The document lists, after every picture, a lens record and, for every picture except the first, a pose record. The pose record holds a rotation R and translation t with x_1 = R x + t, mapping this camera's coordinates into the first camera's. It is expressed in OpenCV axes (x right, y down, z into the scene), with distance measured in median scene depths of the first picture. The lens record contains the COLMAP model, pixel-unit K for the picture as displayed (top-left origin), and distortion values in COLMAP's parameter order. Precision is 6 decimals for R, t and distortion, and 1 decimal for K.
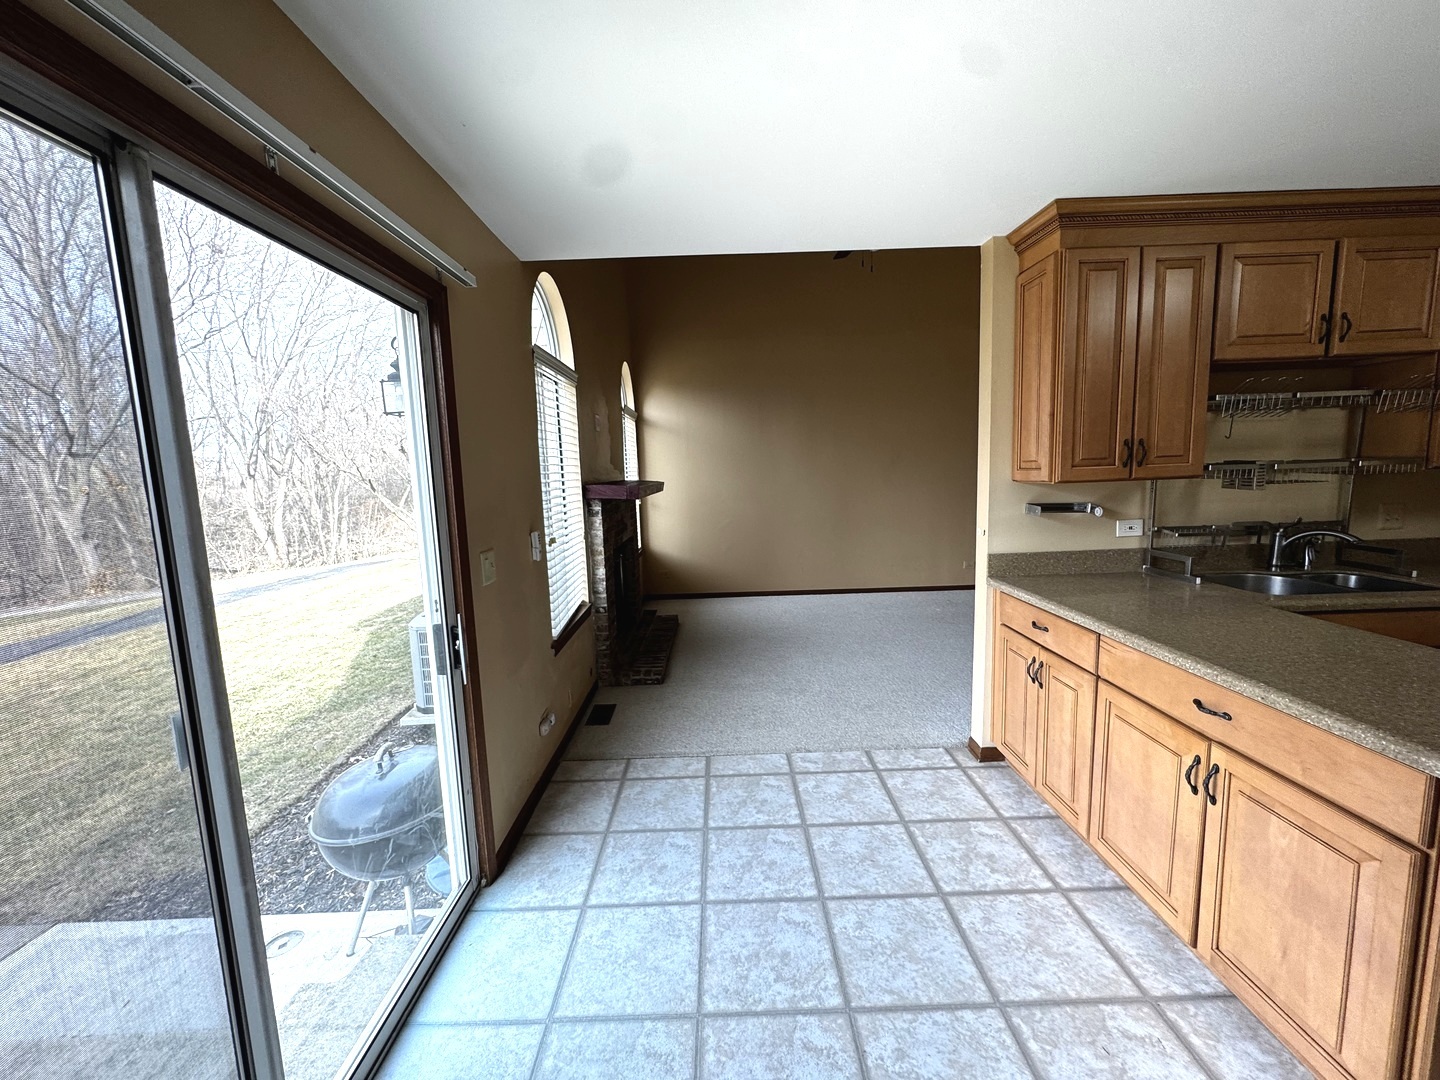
lens RADIAL K [[574.1, 0, 719.4], [0, 574.1, 540.9], [0, 0, 1]] dist [-0.003758, 0.000484]
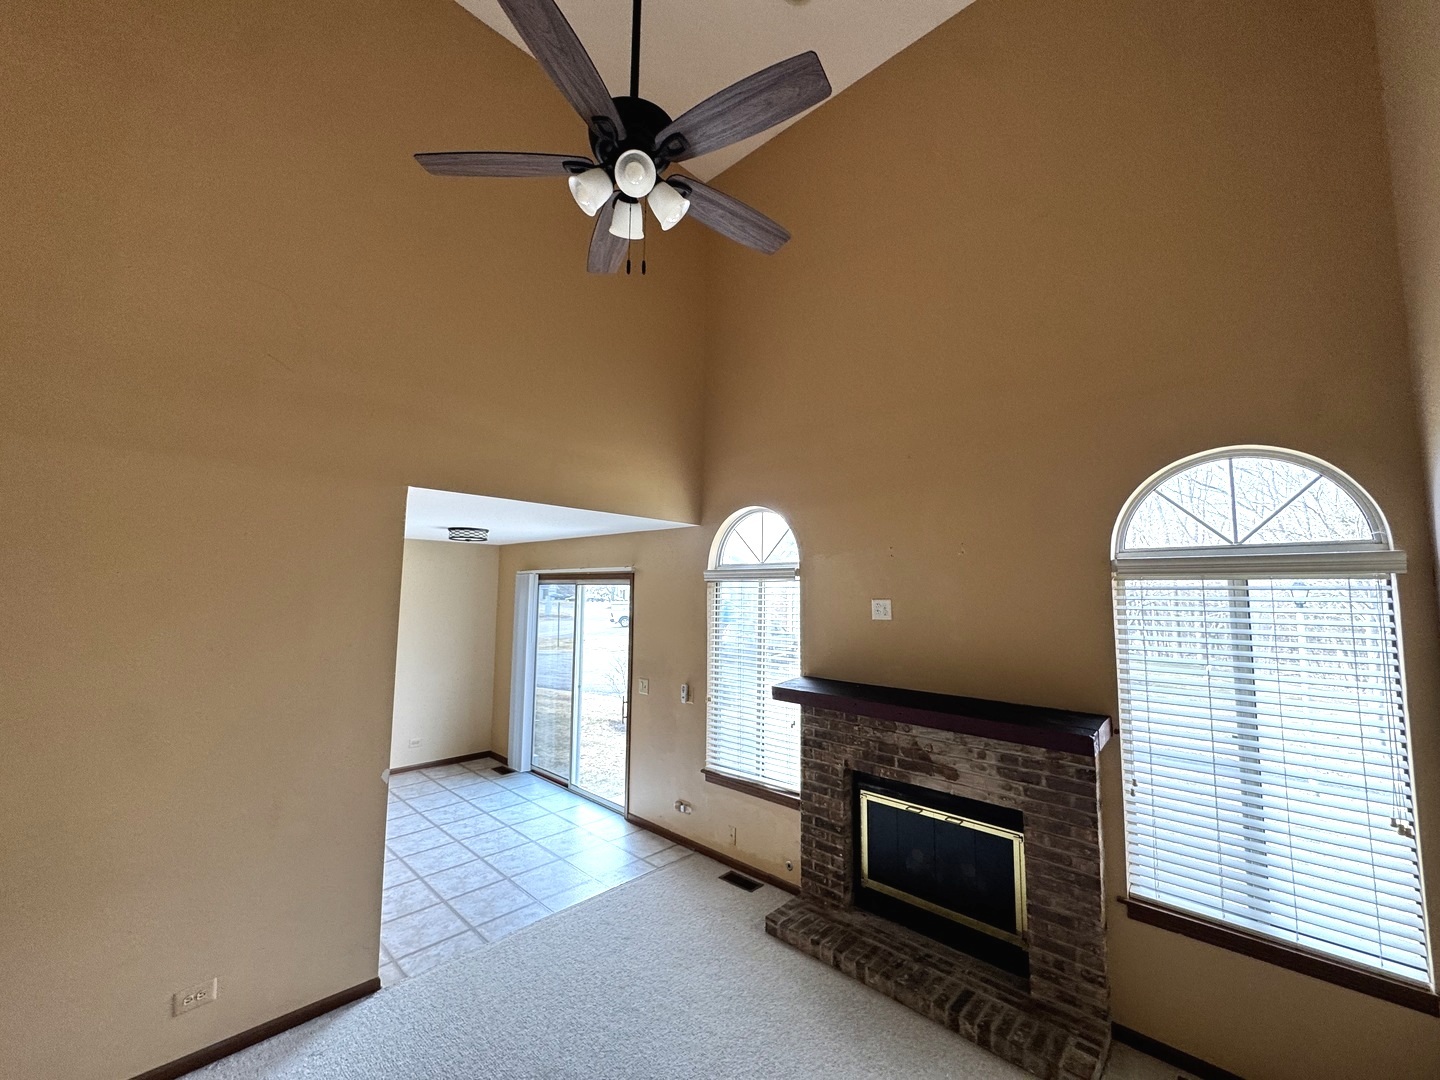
lens RADIAL K [[574.1, 0, 715.5], [0, 574.1, 540.0], [0, 0, 1]] dist [-0.003758, 0.000484]
pose [[-0.694285, -0.039238, -0.718629, 0.967013], [-0.077510, 0.996782, 0.020459, -0.552819], [0.715514, 0.069906, -0.695092, 2.547177]]
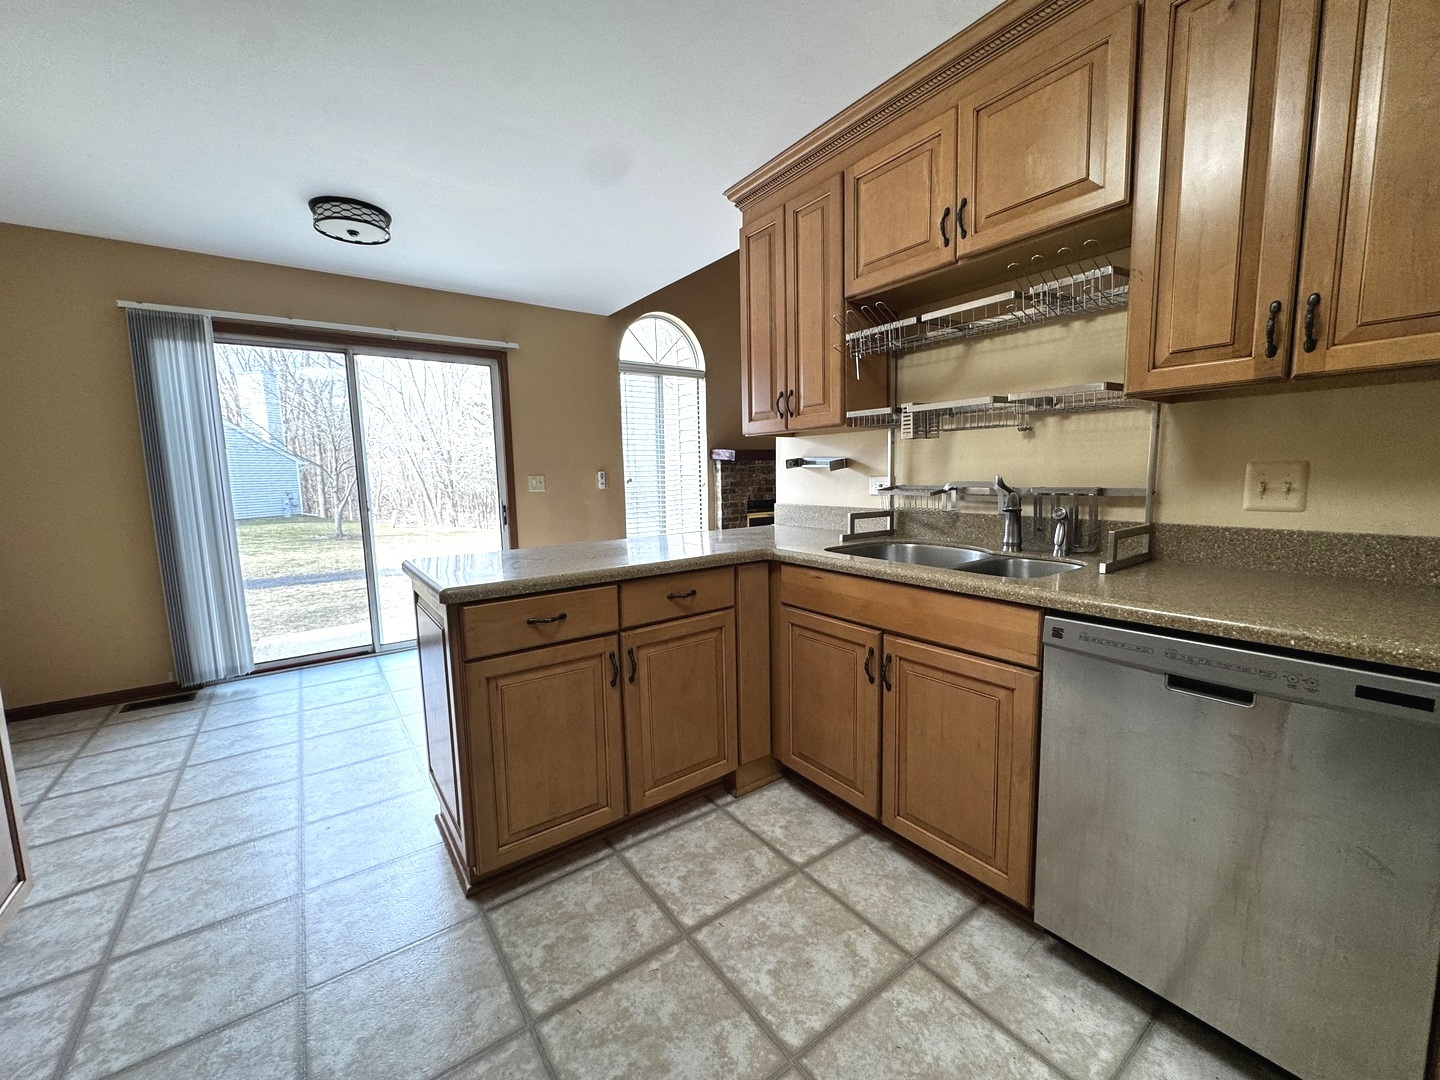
lens RADIAL K [[574.1, 0, 720.1], [0, 574.1, 540.2], [0, 0, 1]] dist [-0.003758, 0.000484]
pose [[0.587216, 0.122467, -0.800112, 1.525556], [-0.102581, 0.991777, 0.076518, 0.023021], [0.802904, 0.037143, 0.594950, 0.299049]]
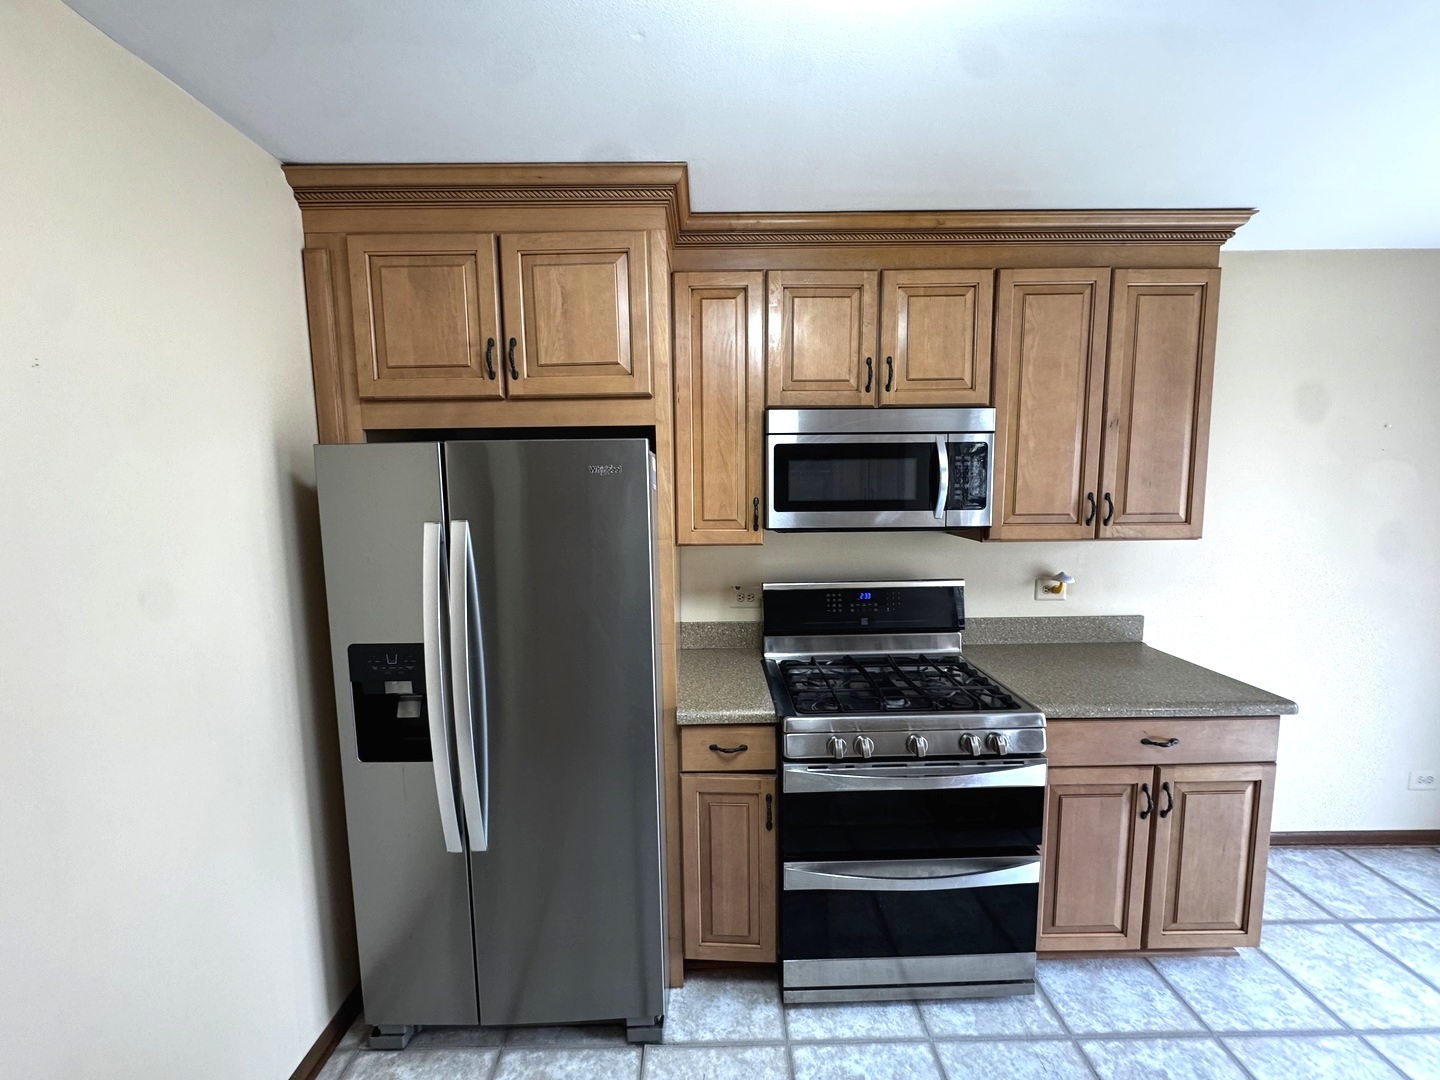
lens RADIAL K [[574.1, 0, 719.4], [0, 574.1, 540.2], [0, 0, 1]] dist [-0.003758, 0.000484]
pose [[-0.998829, 0.048374, 0.001168, 1.267967], [0.047413, 0.973593, 0.223314, -0.187536], [0.009666, 0.223107, -0.974746, 0.697334]]
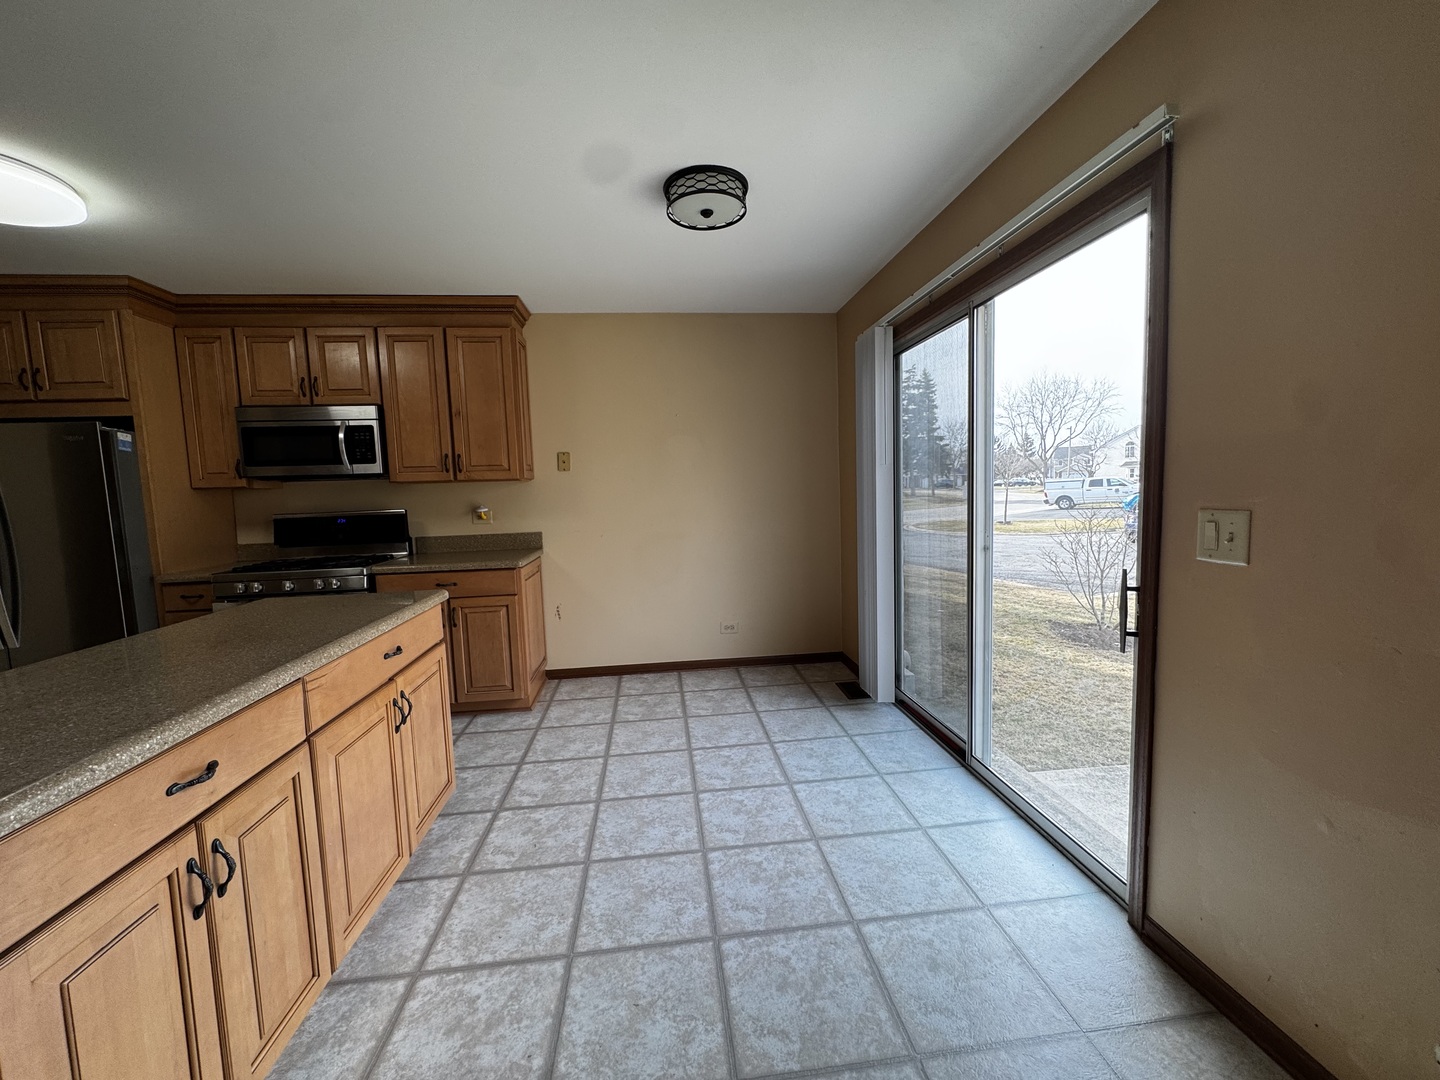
lens RADIAL K [[574.1, 0, 718.8], [0, 574.1, 541.2], [0, 0, 1]] dist [-0.003758, 0.000484]
pose [[-0.991405, 0.078458, -0.104691, 0.185050], [0.054038, 0.974347, 0.218468, -0.105447], [0.119146, 0.210933, -0.970212, 1.437140]]
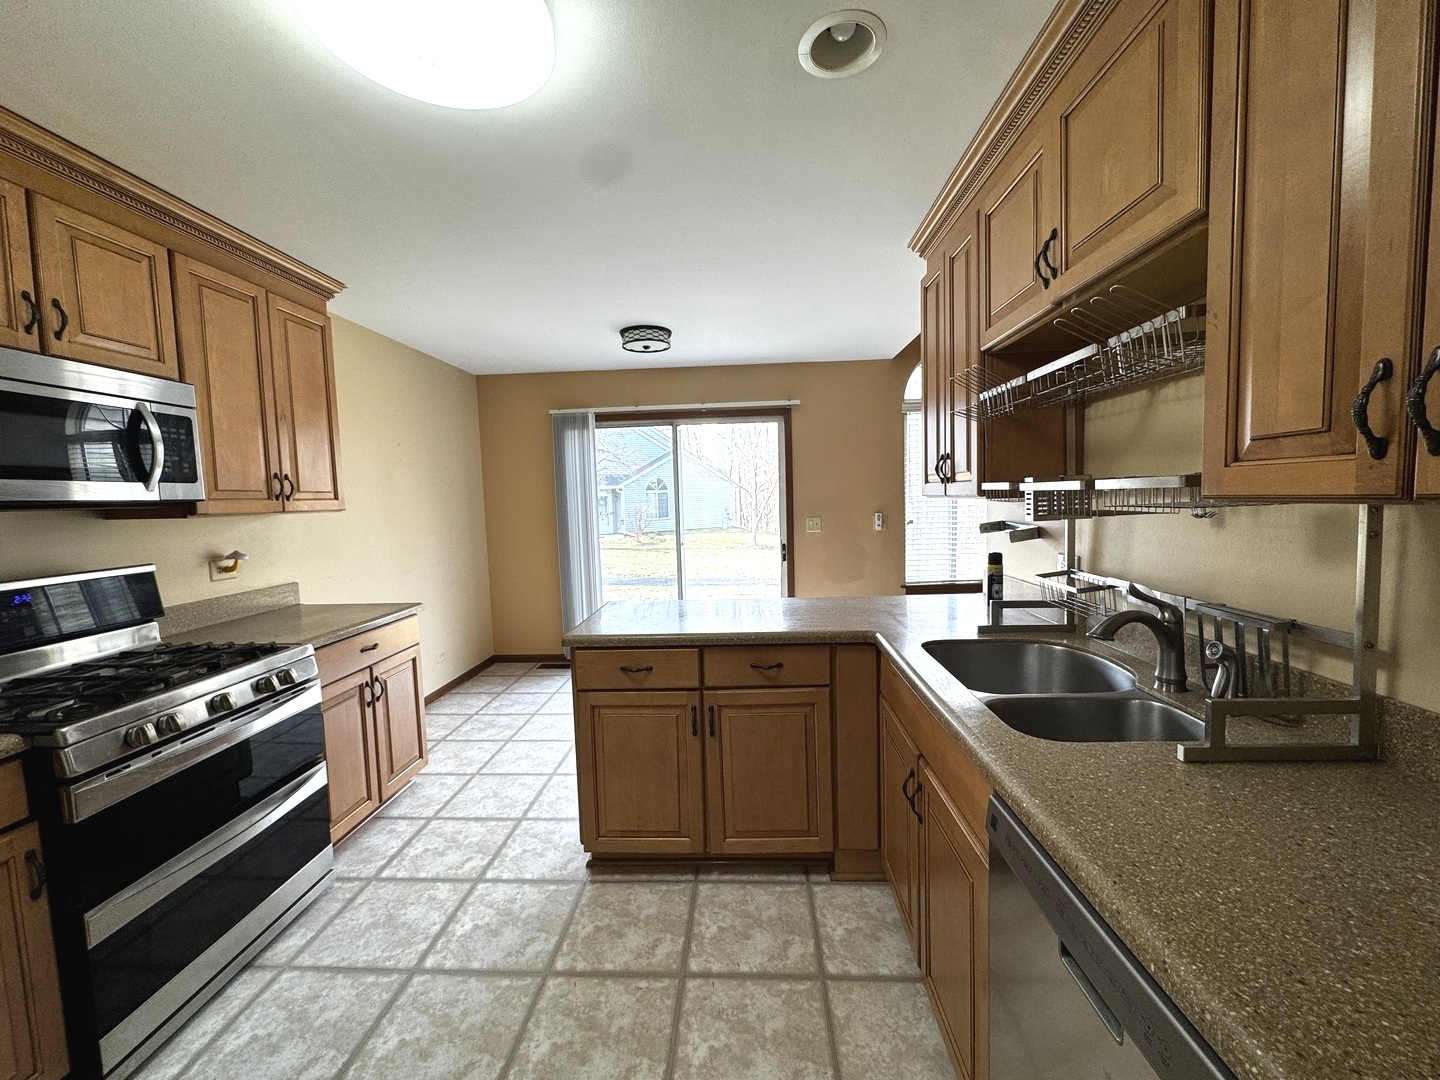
lens RADIAL K [[574.1, 0, 719.5], [0, 574.1, 540.5], [0, 0, 1]] dist [-0.003758, 0.000484]
pose [[-0.055209, 0.116814, -0.991618, 1.691954], [-0.093144, 0.988200, 0.121597, -0.118452], [0.994121, 0.099076, -0.043677, 0.695834]]
